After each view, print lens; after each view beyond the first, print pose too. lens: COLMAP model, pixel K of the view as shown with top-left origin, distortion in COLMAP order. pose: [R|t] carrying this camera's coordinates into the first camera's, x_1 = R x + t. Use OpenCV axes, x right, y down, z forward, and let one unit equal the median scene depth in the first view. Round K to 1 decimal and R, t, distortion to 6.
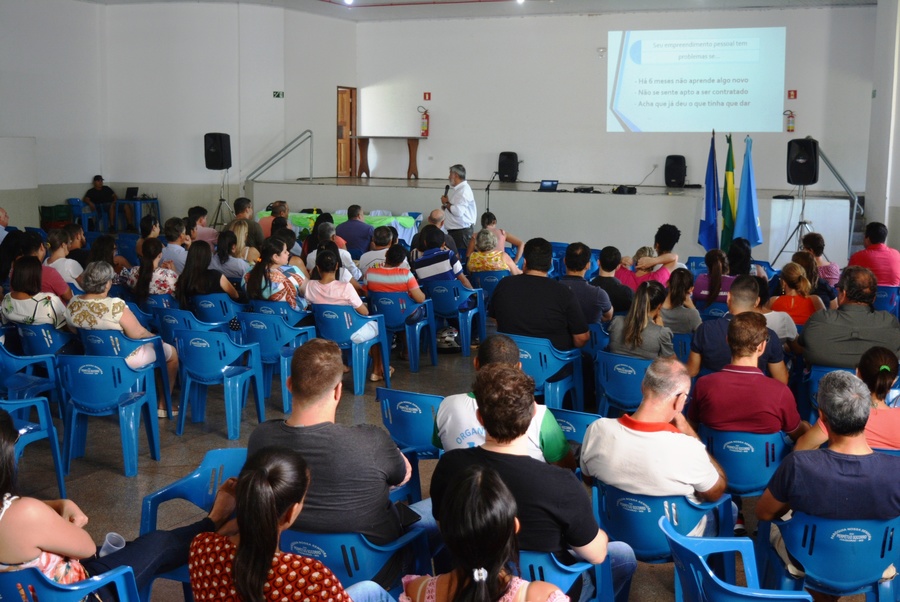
lens RADIAL K [[1201.9, 0, 458.3], [0, 1201.9, 296.6], [0, 0, 1]] dist [-0.037235, 0.000000]
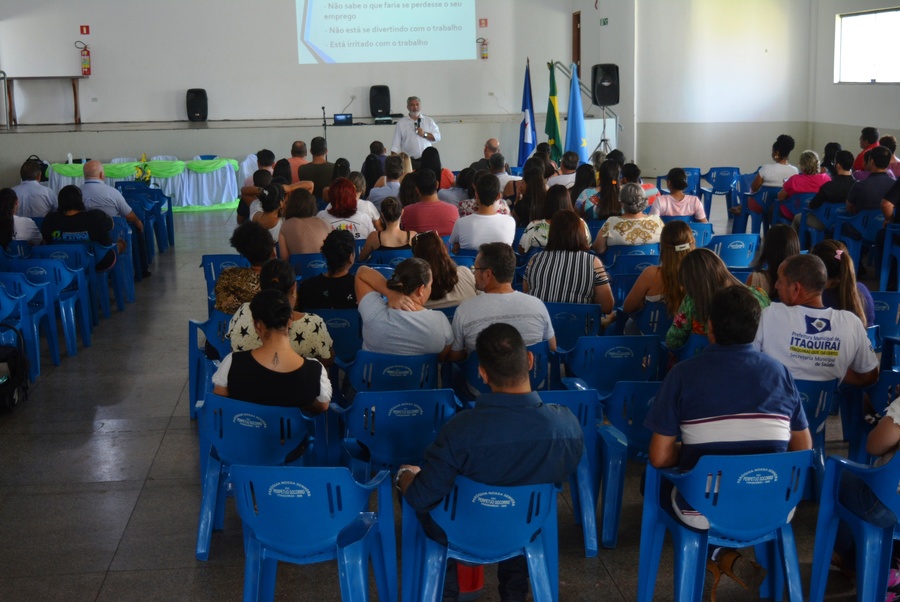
lens RADIAL K [[1334.0, 0, 448.1], [0, 1334.0, 296.8], [0, 0, 1]] dist [-0.023403, 0.000000]
pose [[0.862467, -0.111076, 0.493774, -0.452616], [0.093477, 0.993795, 0.060284, -0.006558], [-0.497406, -0.005836, 0.867498, 0.012828]]
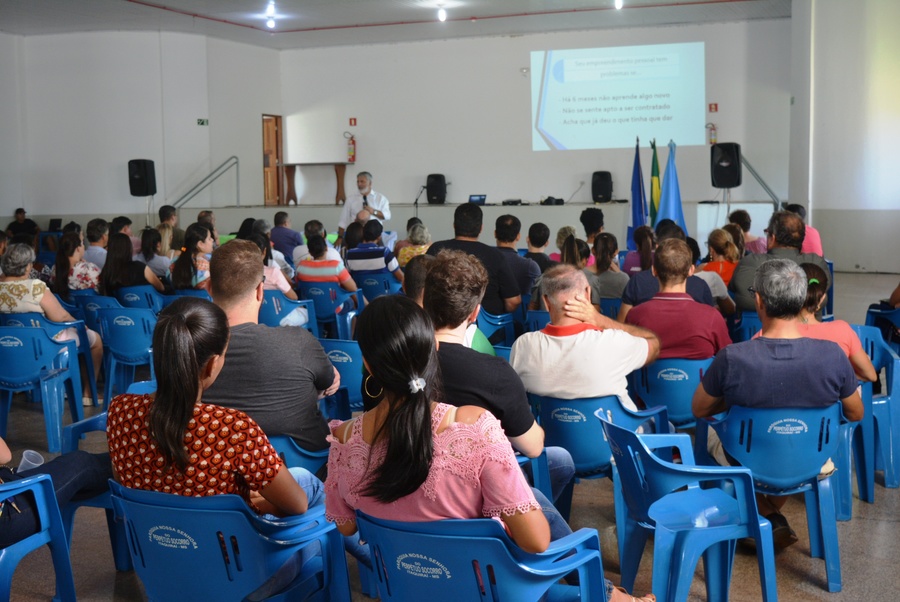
lens RADIAL K [[1201.9, 0, 459.0], [0, 1201.9, 296.9], [0, 0, 1]] dist [-0.037235, 0.000000]
pose [[0.997822, -0.033524, 0.056812, 0.000812], [0.035583, 0.998732, -0.035620, 0.026312], [-0.055546, 0.037564, 0.997749, 0.004286]]
